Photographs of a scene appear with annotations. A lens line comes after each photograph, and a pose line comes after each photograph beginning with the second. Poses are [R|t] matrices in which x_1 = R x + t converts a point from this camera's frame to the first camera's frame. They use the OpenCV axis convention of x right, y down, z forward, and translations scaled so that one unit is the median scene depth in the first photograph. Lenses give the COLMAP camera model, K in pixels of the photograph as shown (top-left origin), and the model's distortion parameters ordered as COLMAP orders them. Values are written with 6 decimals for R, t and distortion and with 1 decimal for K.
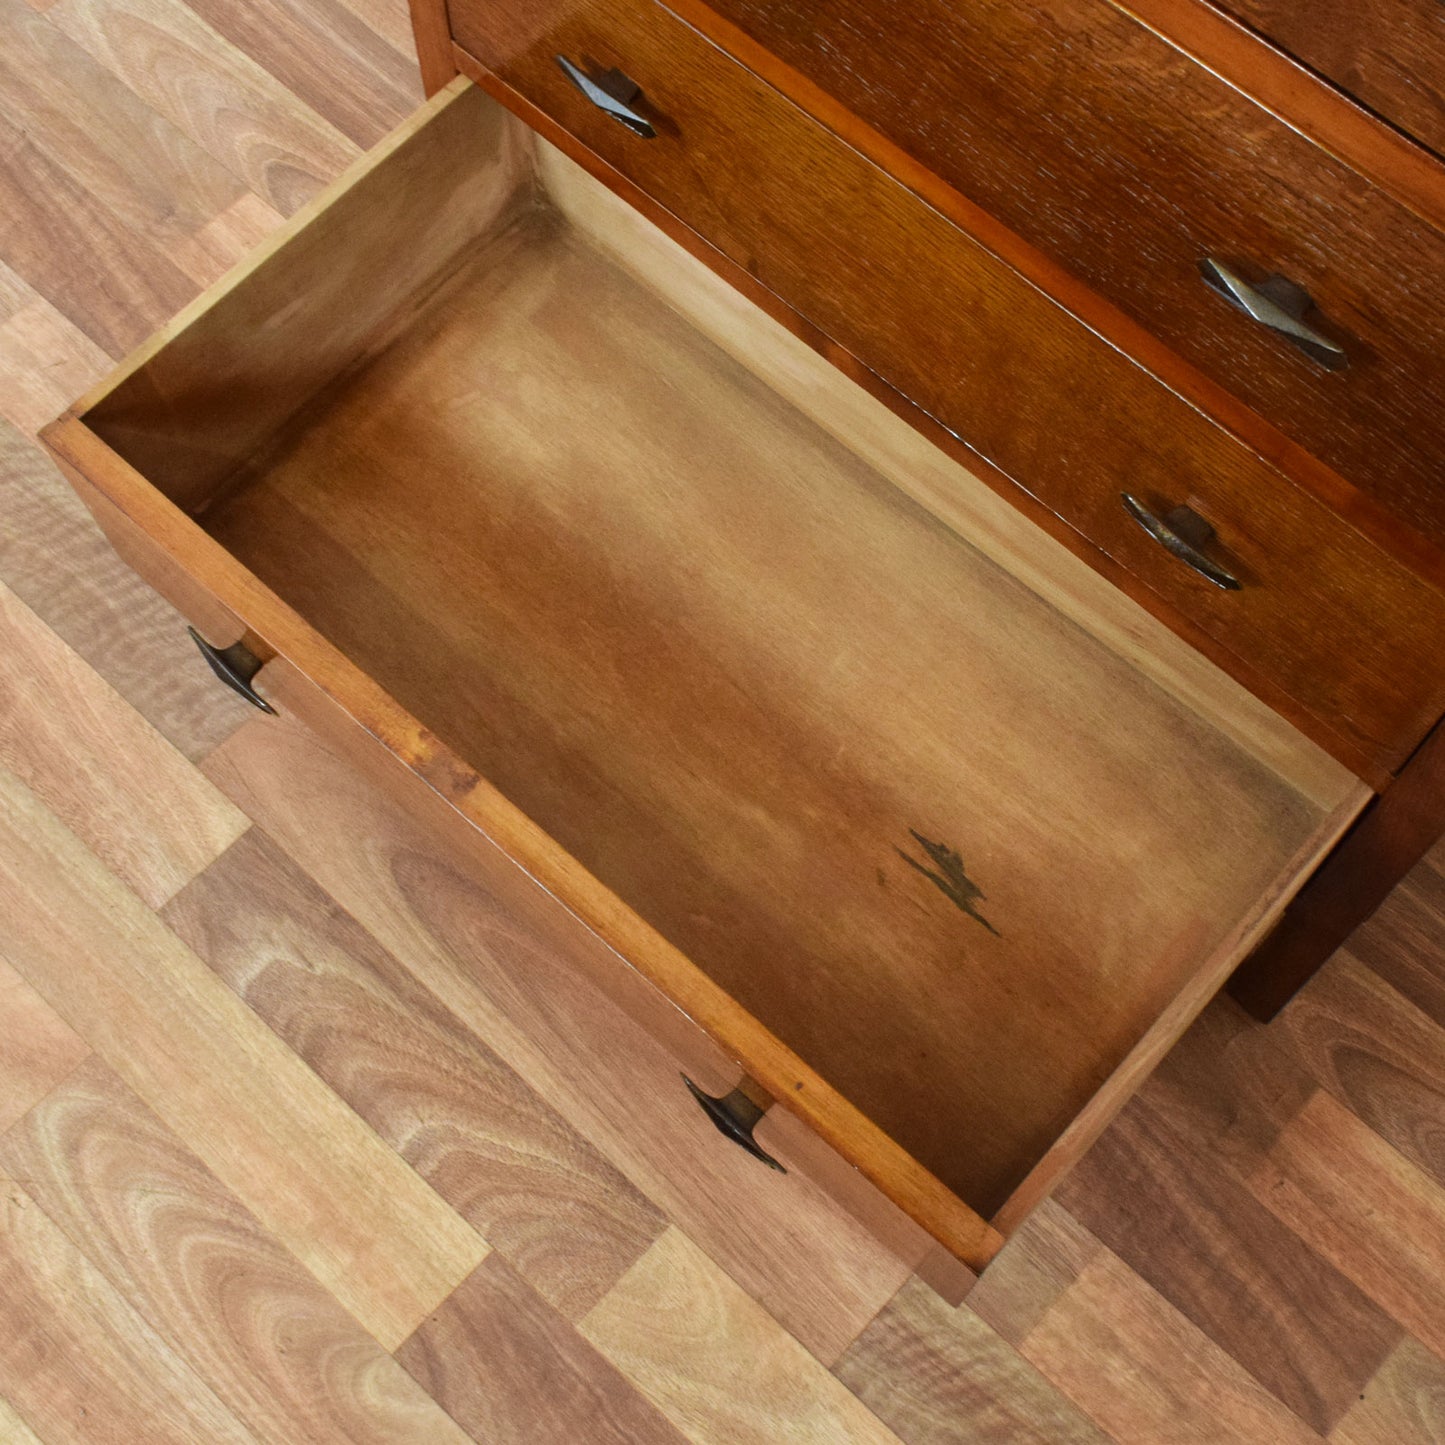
lens RADIAL K [[1944.1, 0, 853.4], [0, 1944.1, 719.4], [0, 0, 1]] dist [-0.019888, 0.000000]
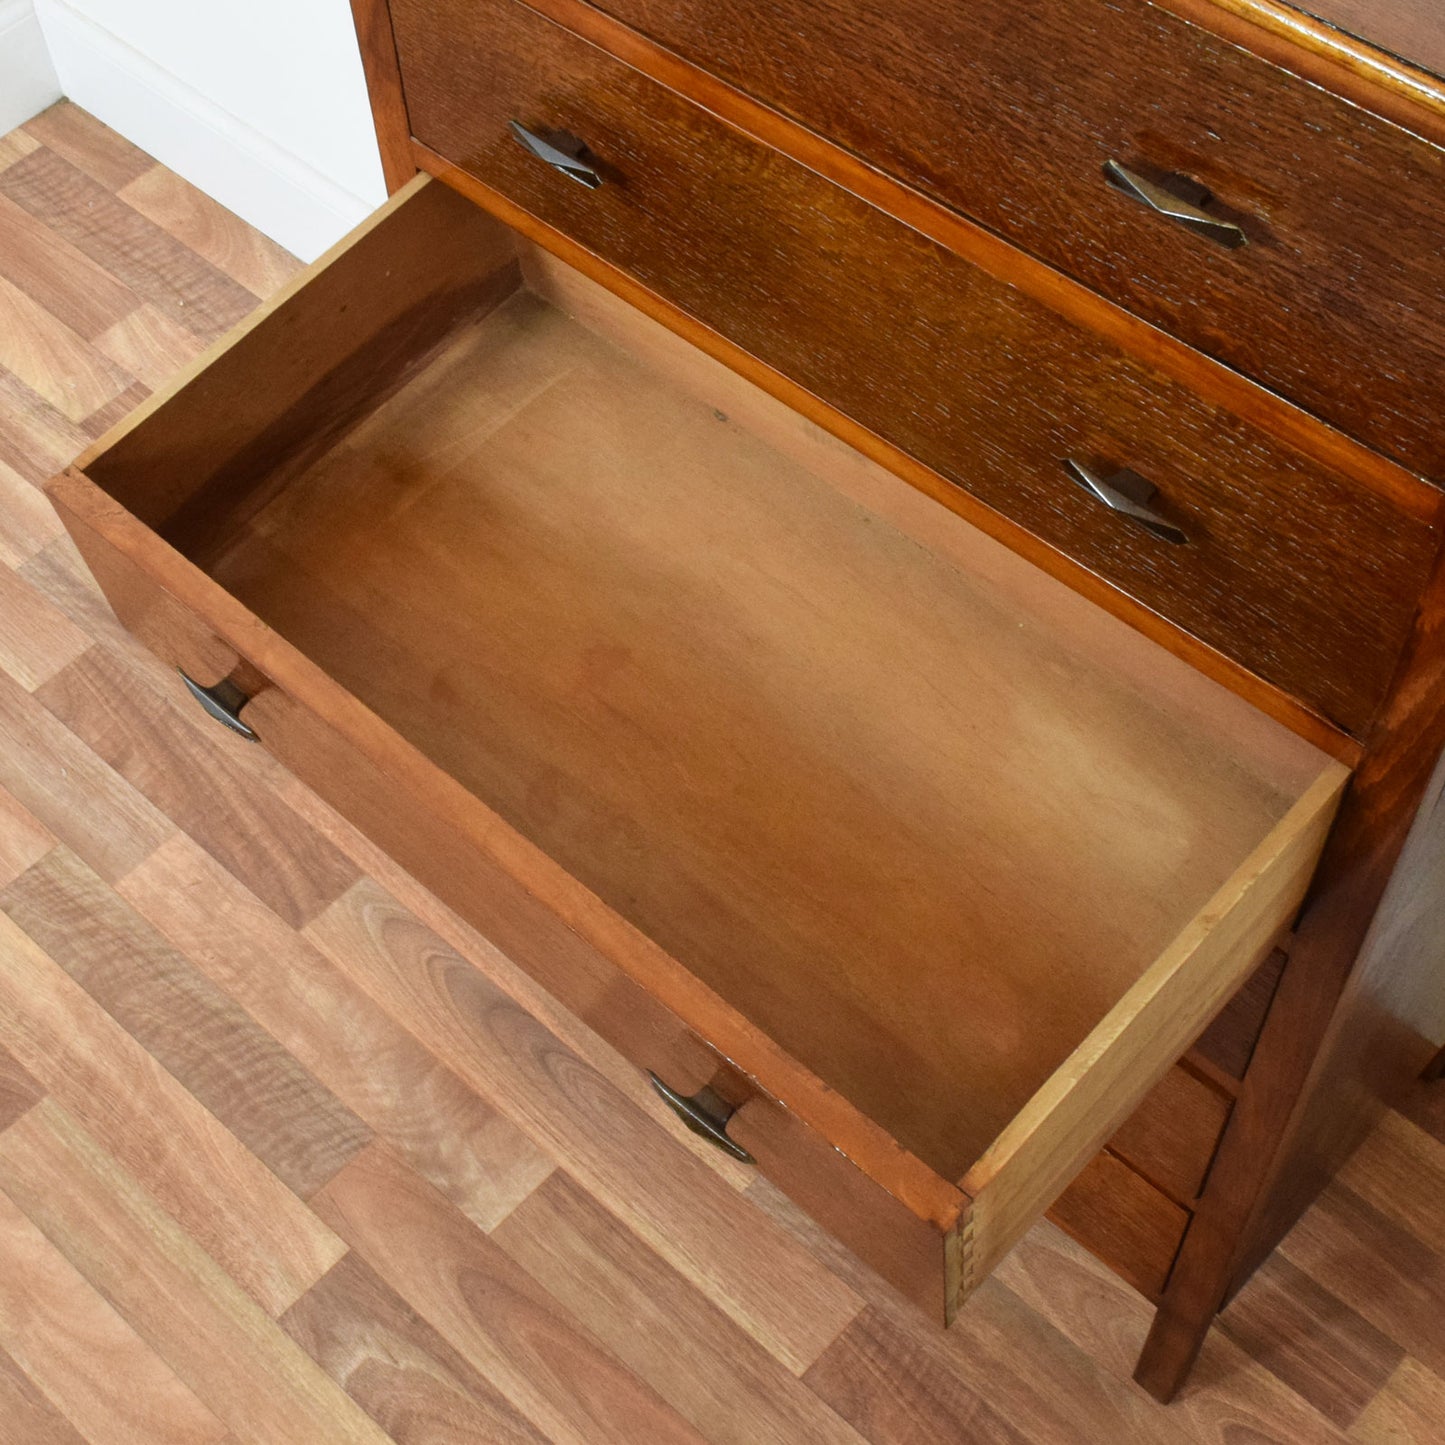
lens RADIAL K [[2208.0, 0, 675.1], [0, 2208.0, 733.3], [0, 0, 1]] dist [-0.022711, 0.000000]
pose [[0.994612, -0.035239, -0.097490, 0.055932], [0.016272, 0.981862, -0.188899, -0.001521], [0.102379, 0.186295, 0.977145, -0.463234]]
